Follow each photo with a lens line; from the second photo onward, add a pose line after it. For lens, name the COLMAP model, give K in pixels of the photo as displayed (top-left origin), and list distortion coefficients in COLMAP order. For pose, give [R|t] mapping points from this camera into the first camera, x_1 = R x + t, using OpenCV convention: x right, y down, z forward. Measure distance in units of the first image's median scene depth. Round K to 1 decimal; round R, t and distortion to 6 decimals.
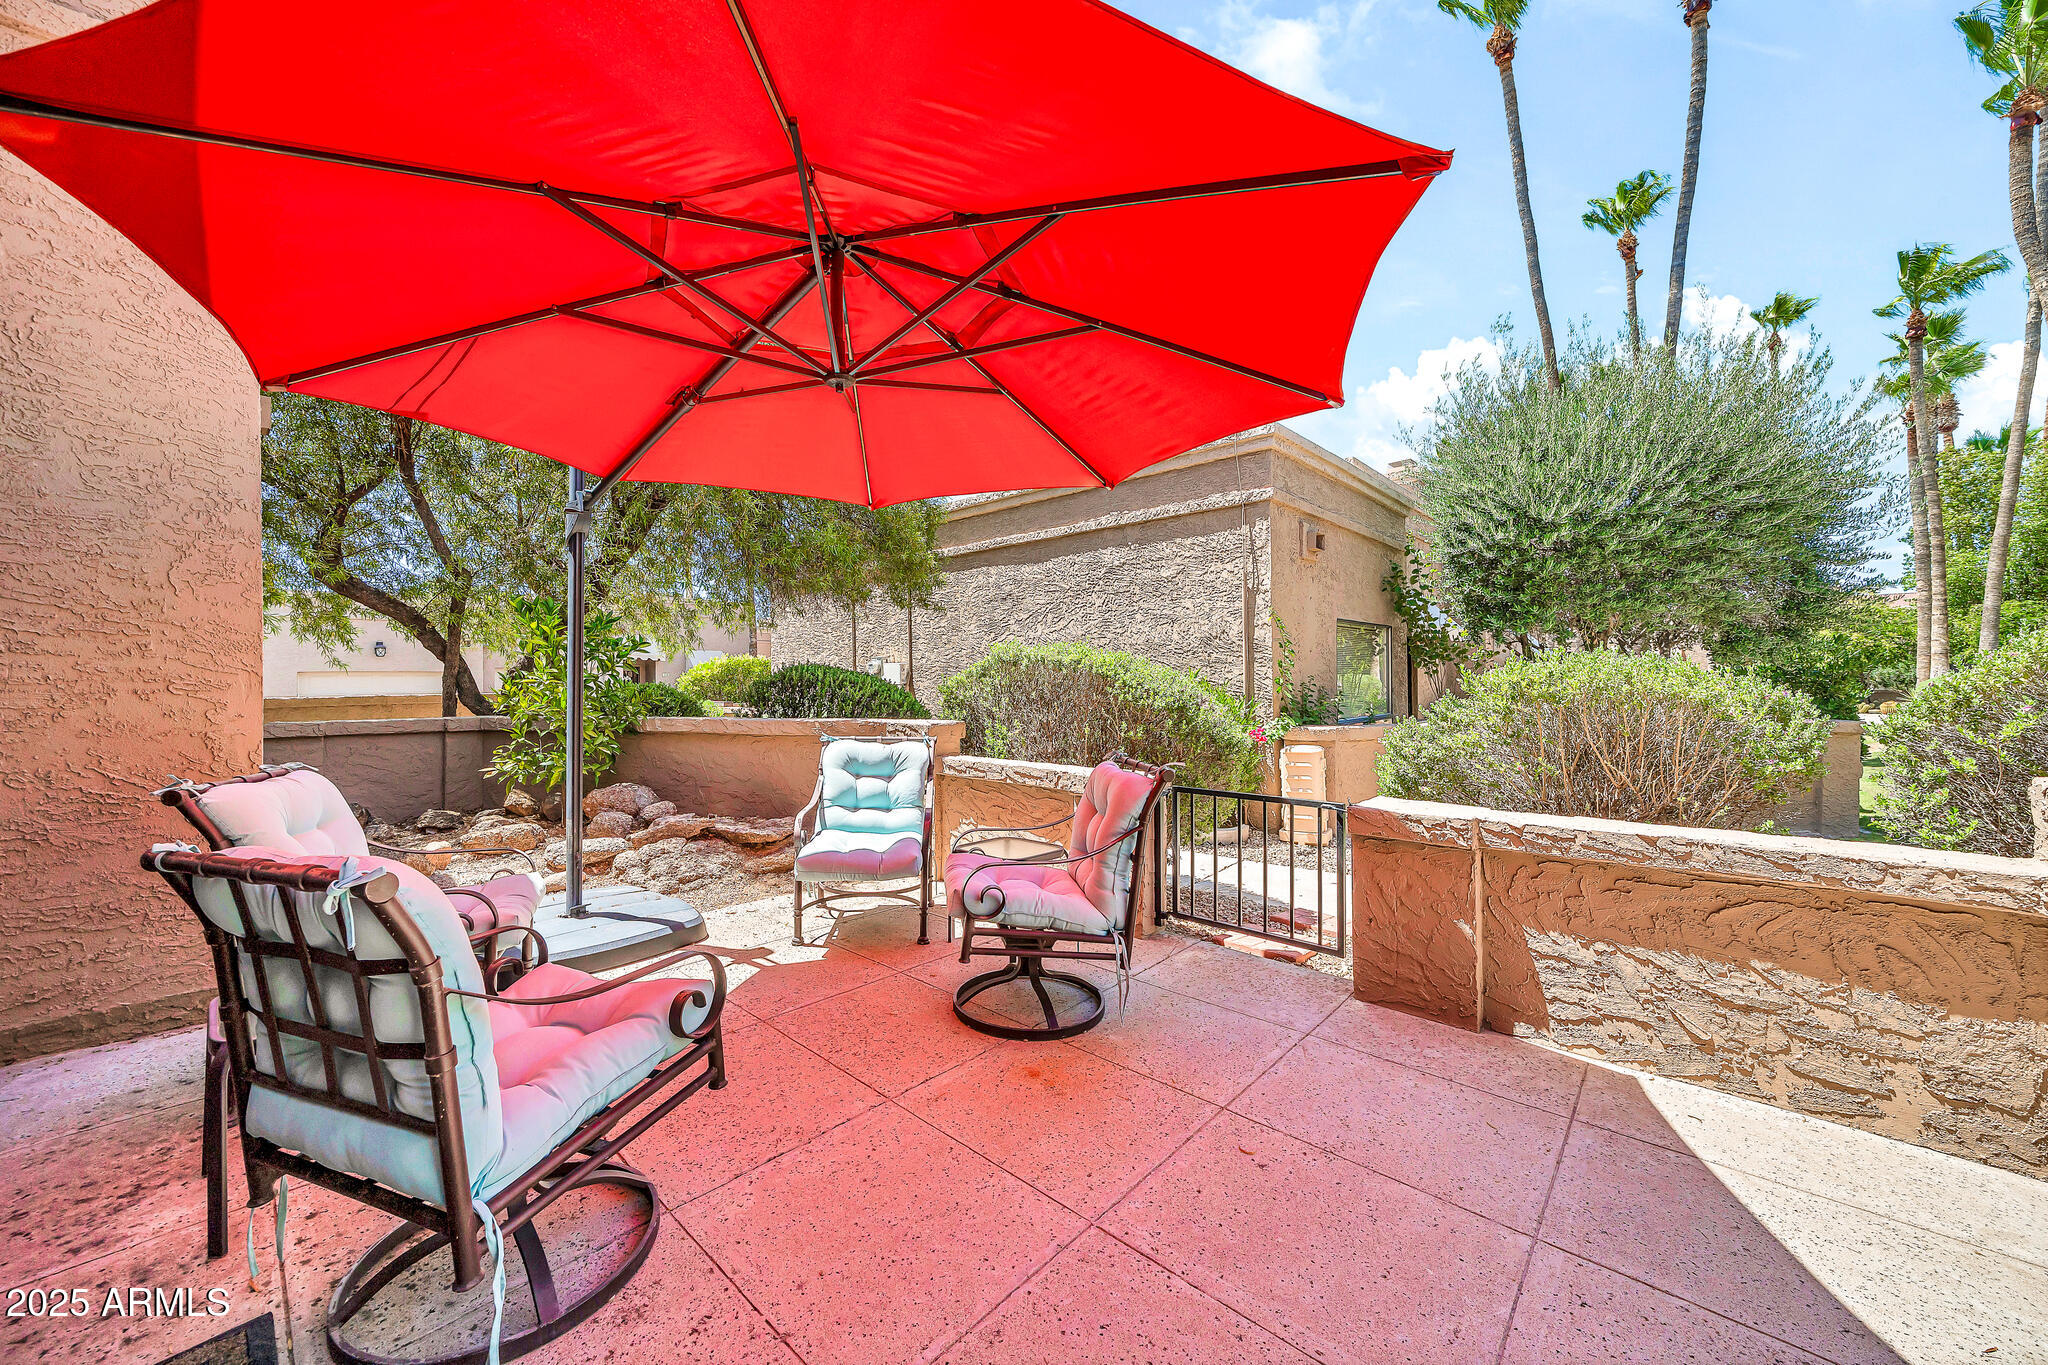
lens RADIAL K [[754.0, 0, 1009.8], [0, 754.0, 672.2], [0, 0, 1]] dist [-0.003277, 0.000643]
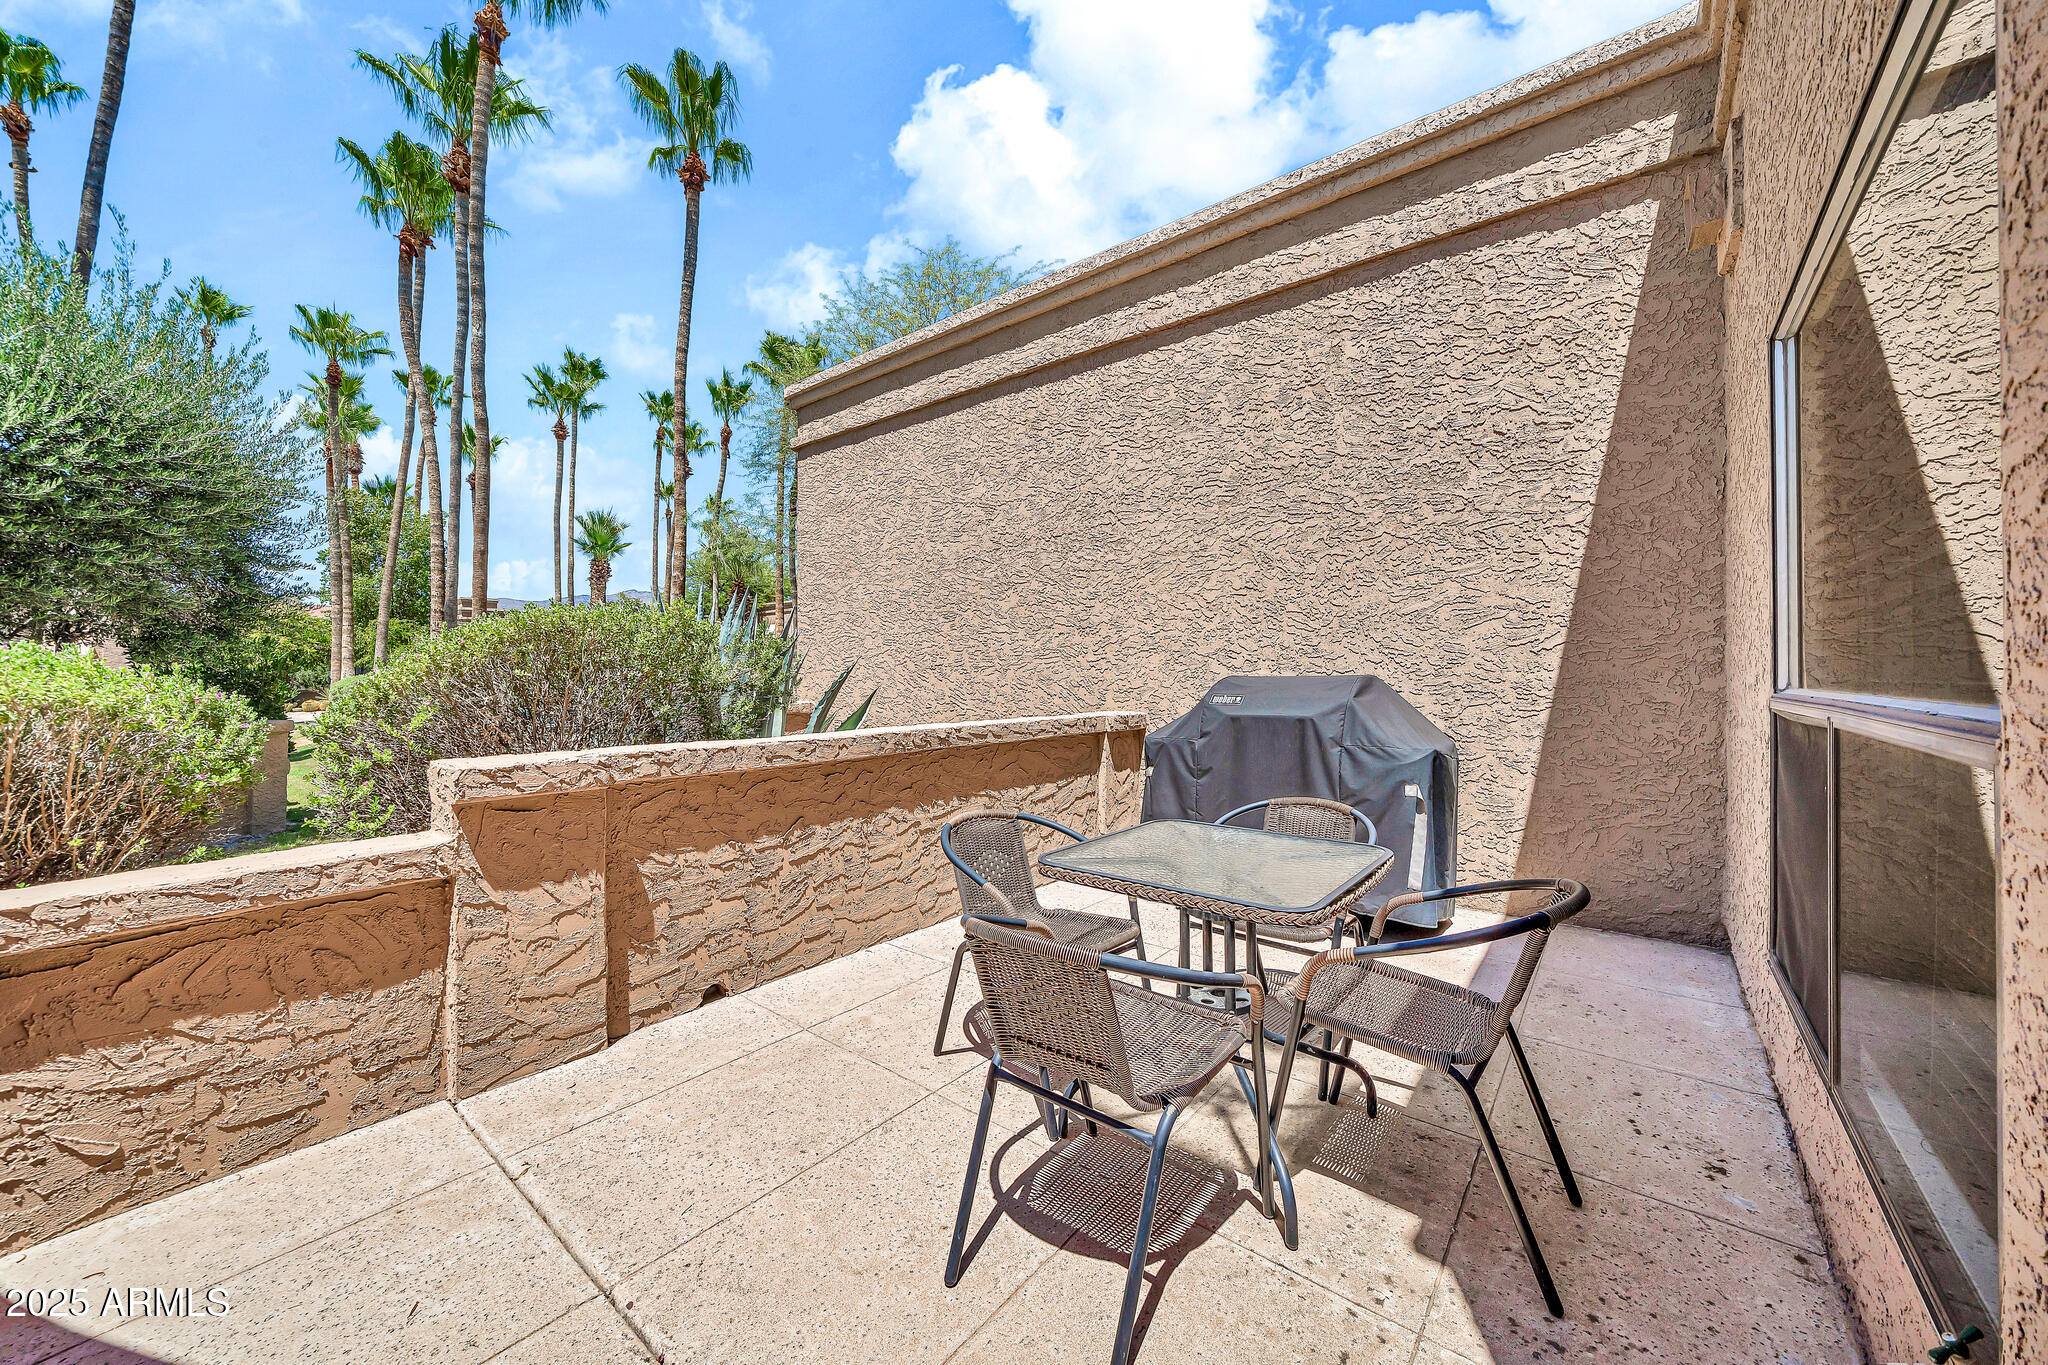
lens RADIAL K [[754.0, 0, 1009.8], [0, 754.0, 672.2], [0, 0, 1]] dist [-0.003277, 0.000643]
pose [[-0.042736, 0.004000, 0.999078, 0.117650], [-0.001322, 0.999991, -0.004060, 0.003620], [-0.999086, -0.001494, -0.042731, 0.116969]]
